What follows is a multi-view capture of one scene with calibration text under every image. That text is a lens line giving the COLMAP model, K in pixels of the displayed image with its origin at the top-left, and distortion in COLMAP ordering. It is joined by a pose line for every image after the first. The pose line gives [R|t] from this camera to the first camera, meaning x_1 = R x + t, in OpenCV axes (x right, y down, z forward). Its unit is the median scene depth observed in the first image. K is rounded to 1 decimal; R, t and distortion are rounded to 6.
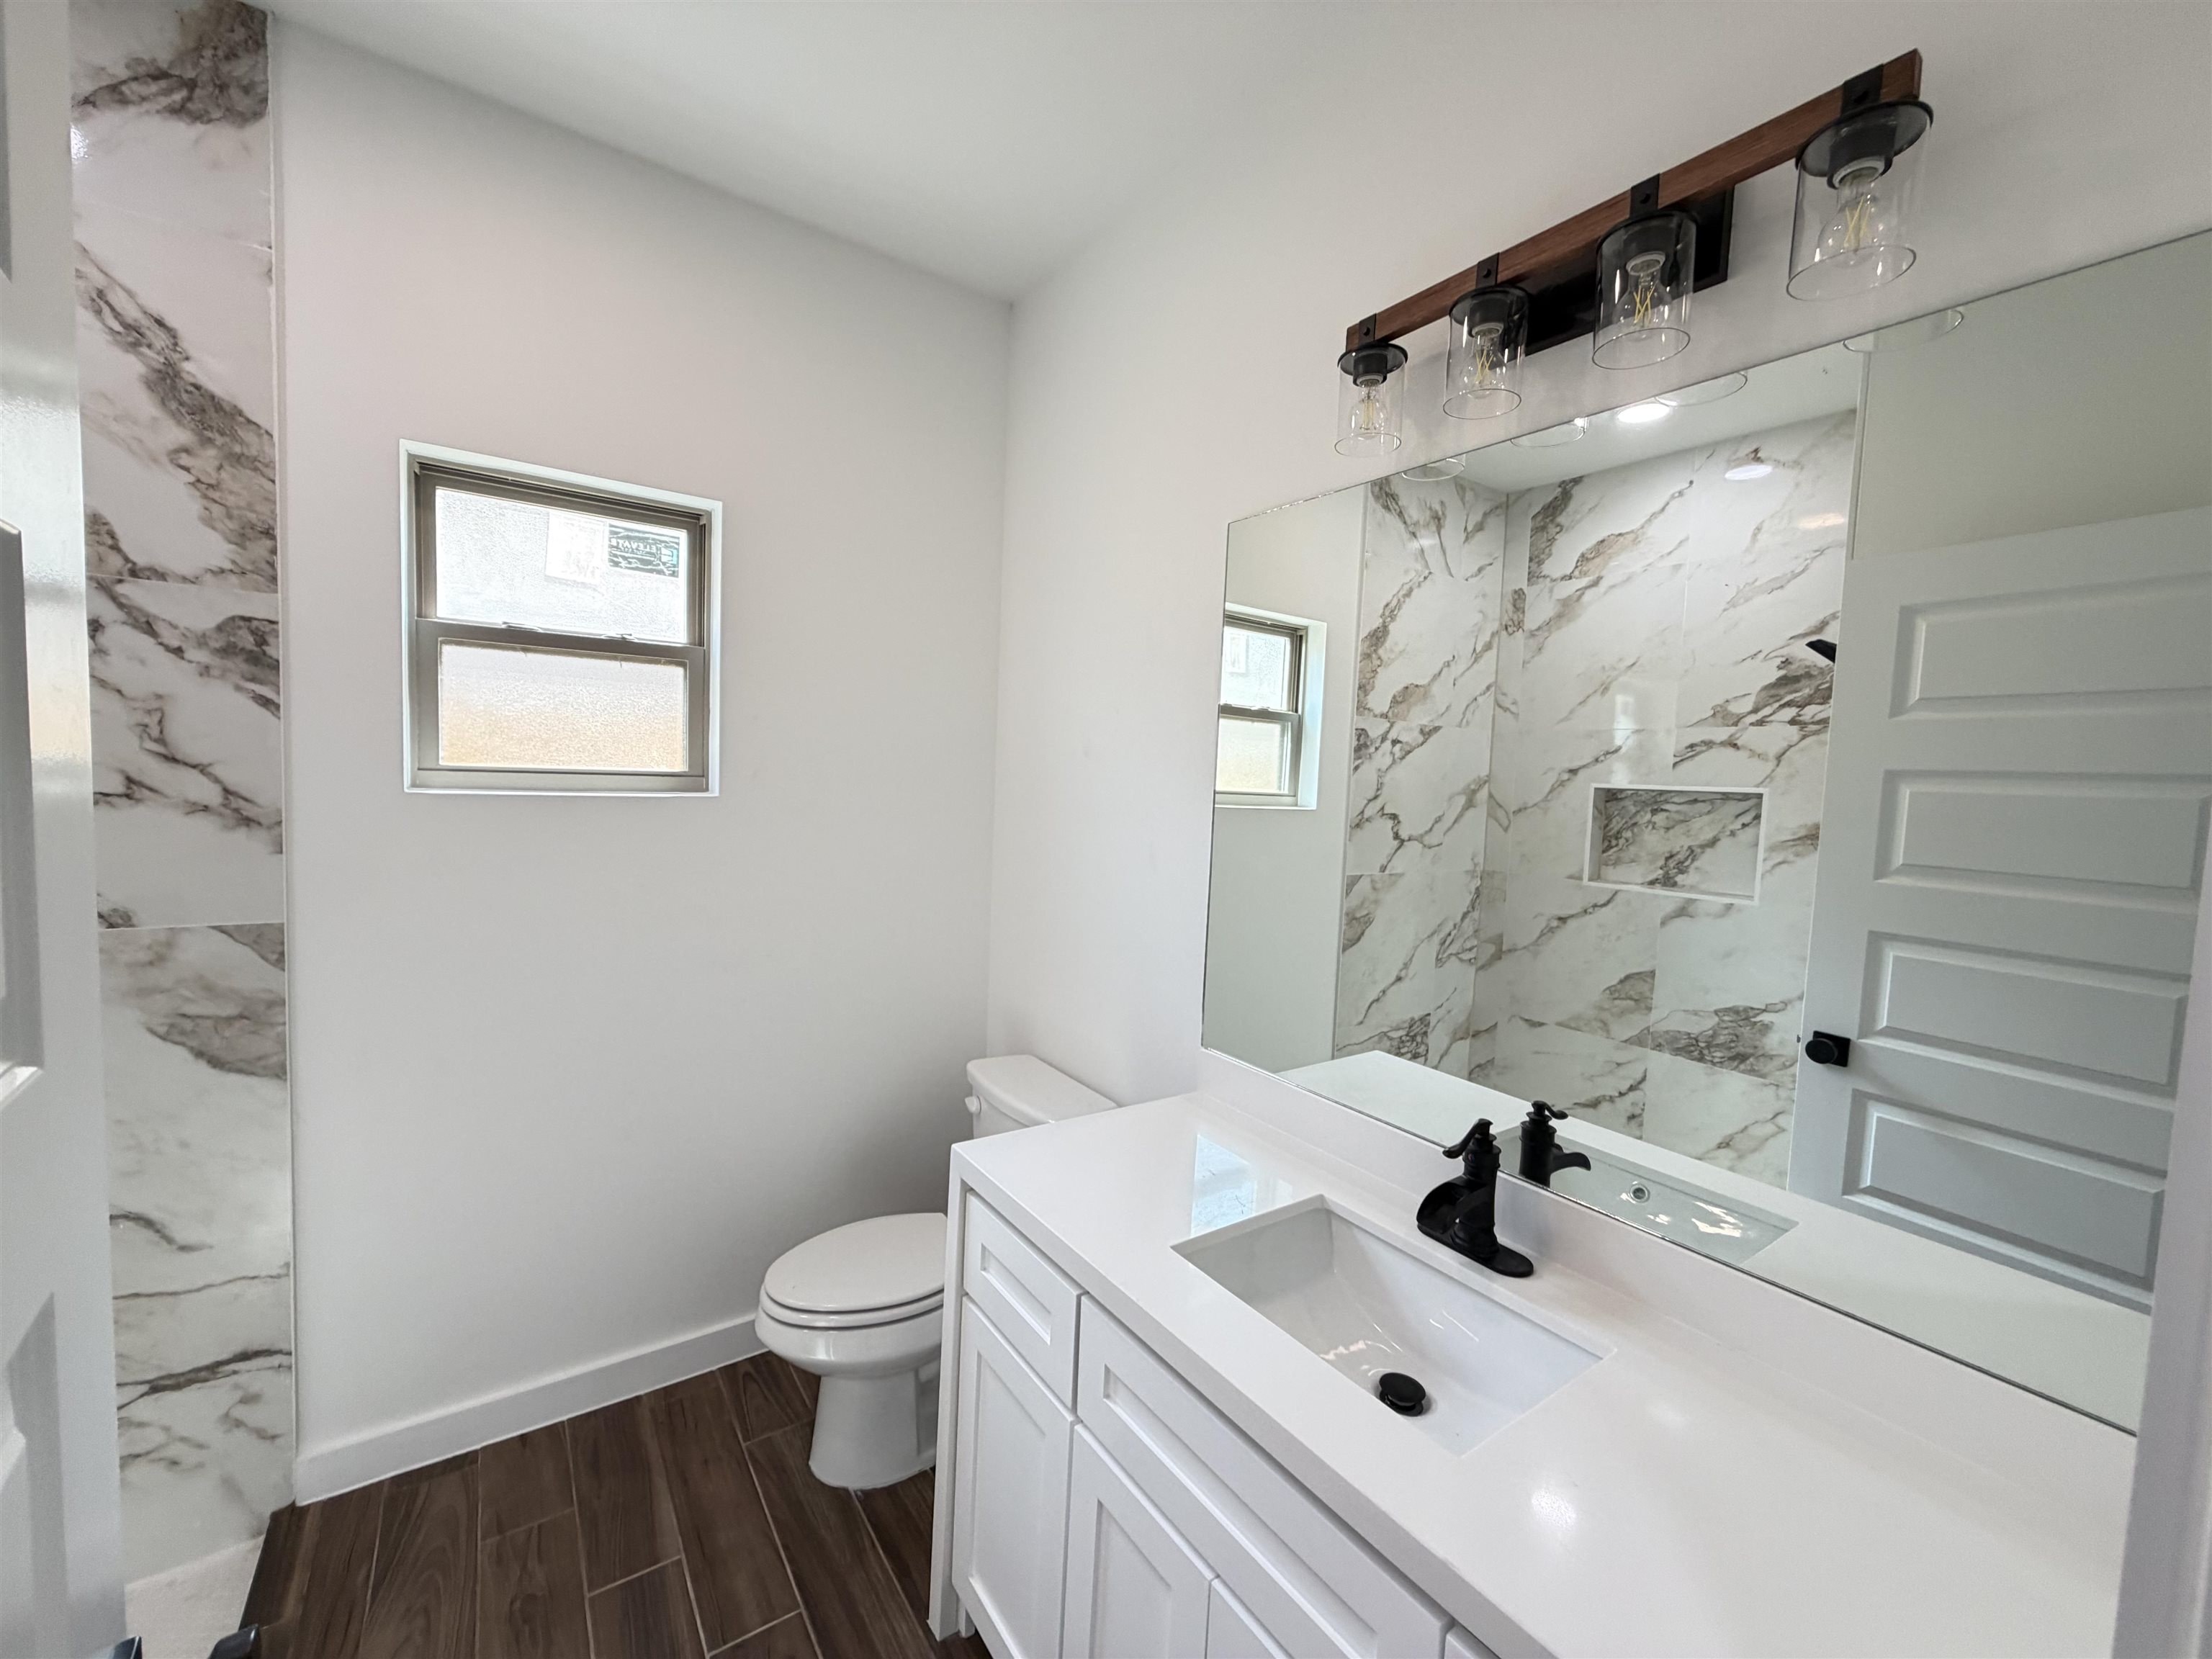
lens RADIAL K [[880.6, 0, 1099.1], [0, 880.6, 831.0], [0, 0, 1]] dist [-0.002404, 0.000549]
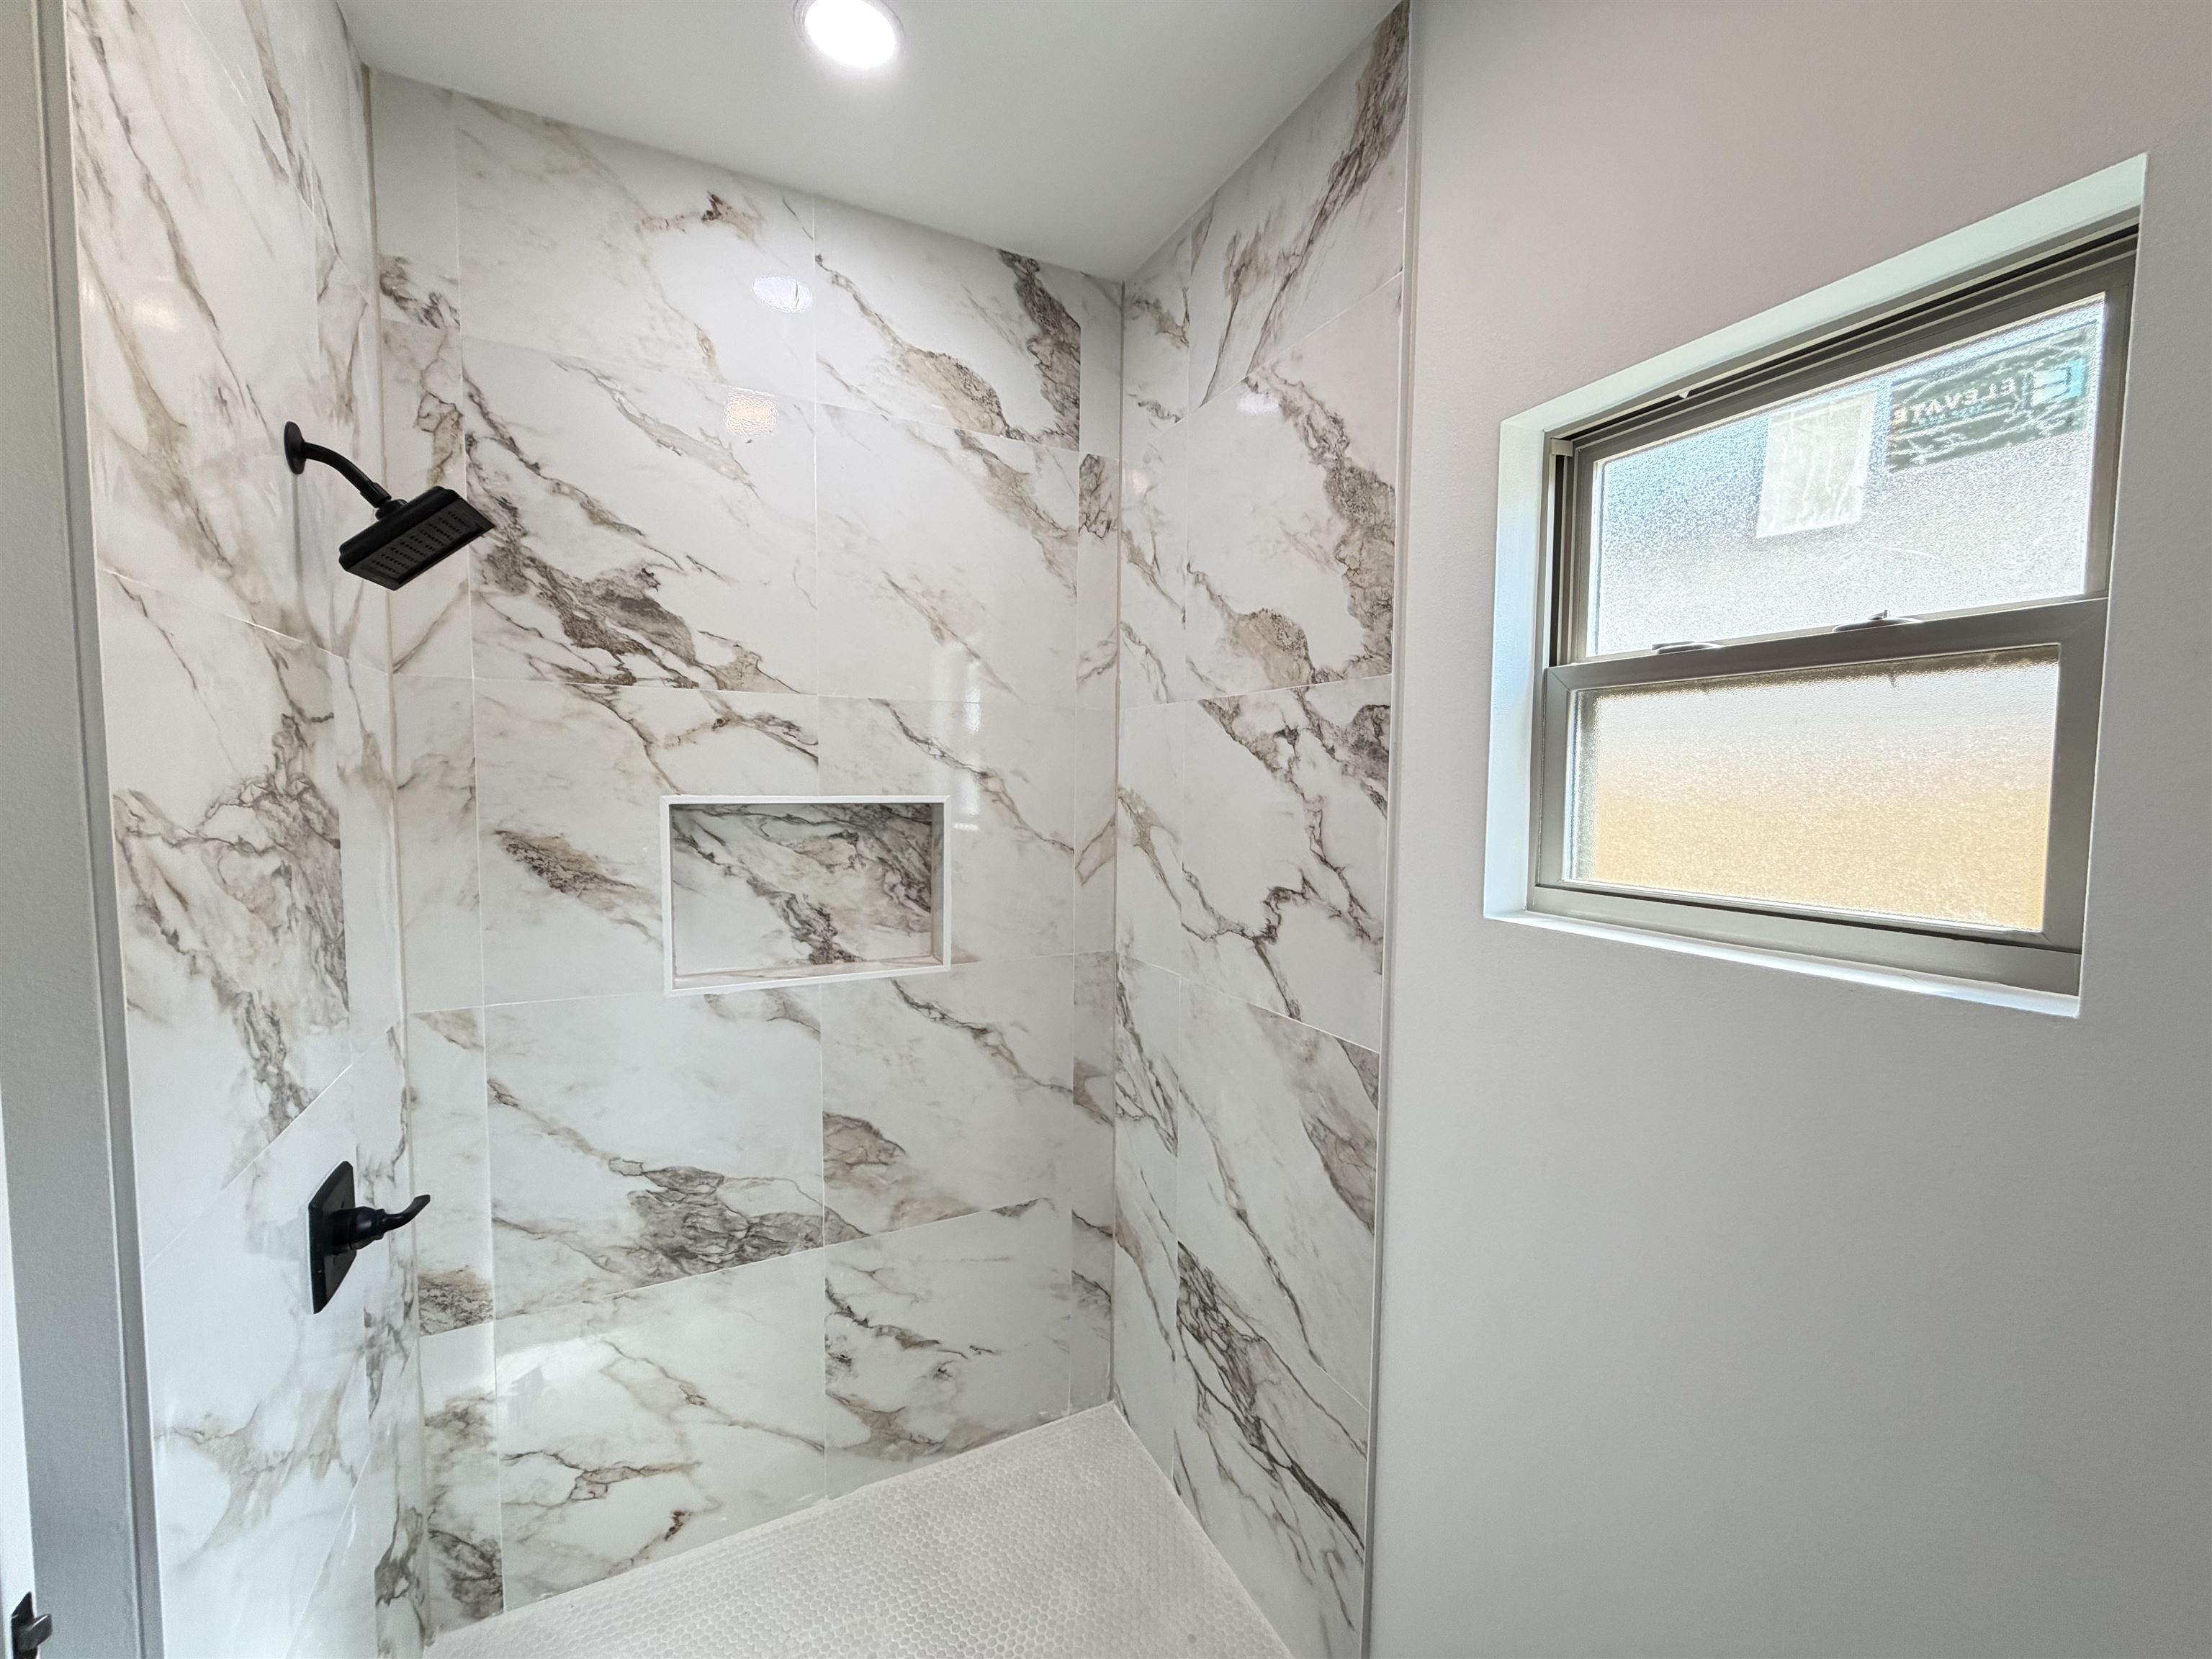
lens RADIAL K [[880.6, 0, 1099.1], [0, 880.6, 831.0], [0, 0, 1]] dist [-0.002404, 0.000549]
pose [[-0.148343, 0.022799, -0.988673, -0.043164], [-0.074537, 0.996633, 0.034167, -0.127899], [0.986123, 0.078761, -0.146144, 0.877433]]
